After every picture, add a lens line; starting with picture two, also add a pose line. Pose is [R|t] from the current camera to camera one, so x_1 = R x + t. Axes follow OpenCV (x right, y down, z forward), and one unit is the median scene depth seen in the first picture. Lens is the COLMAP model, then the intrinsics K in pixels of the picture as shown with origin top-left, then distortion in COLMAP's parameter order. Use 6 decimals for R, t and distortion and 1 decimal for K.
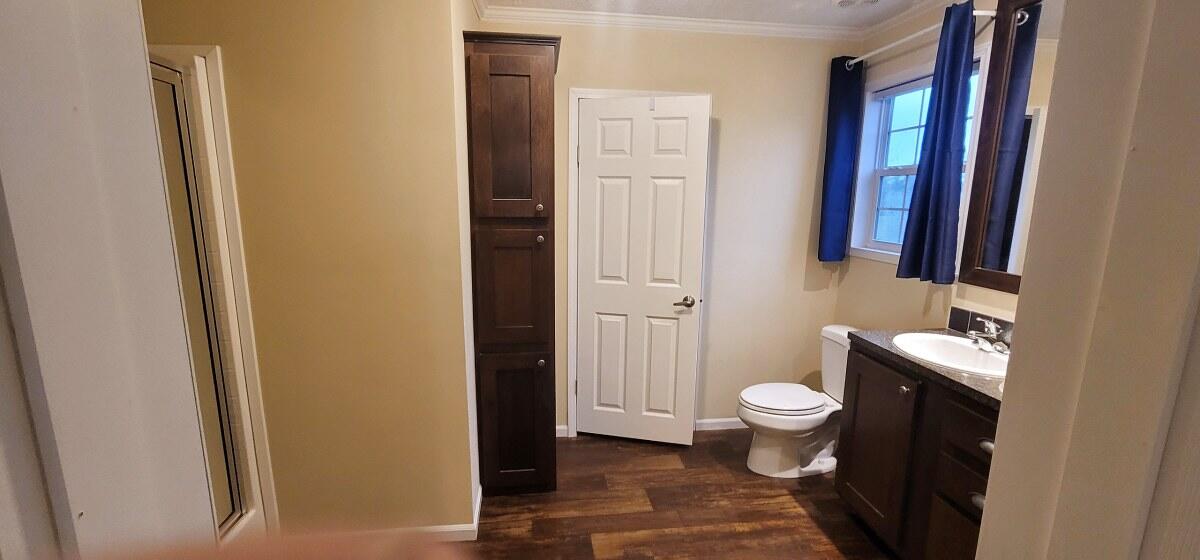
lens RADIAL K [[497.6, 0, 599.1], [0, 497.6, 286.1], [0, 0, 1]] dist [-0.000974, -0.000317]
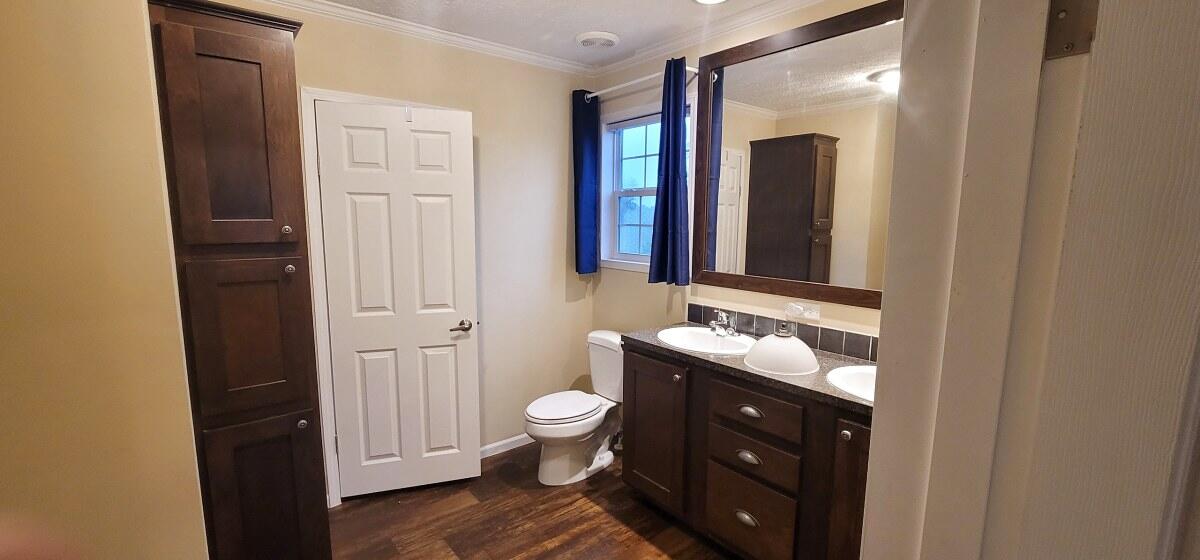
lens RADIAL K [[497.6, 0, 599.1], [0, 497.6, 286.1], [0, 0, 1]] dist [-0.000974, -0.000317]
pose [[0.850390, -0.079454, 0.520119, -0.095804], [0.099825, 0.994942, -0.011226, -0.007764], [-0.516596, 0.061468, 0.854020, 0.057161]]
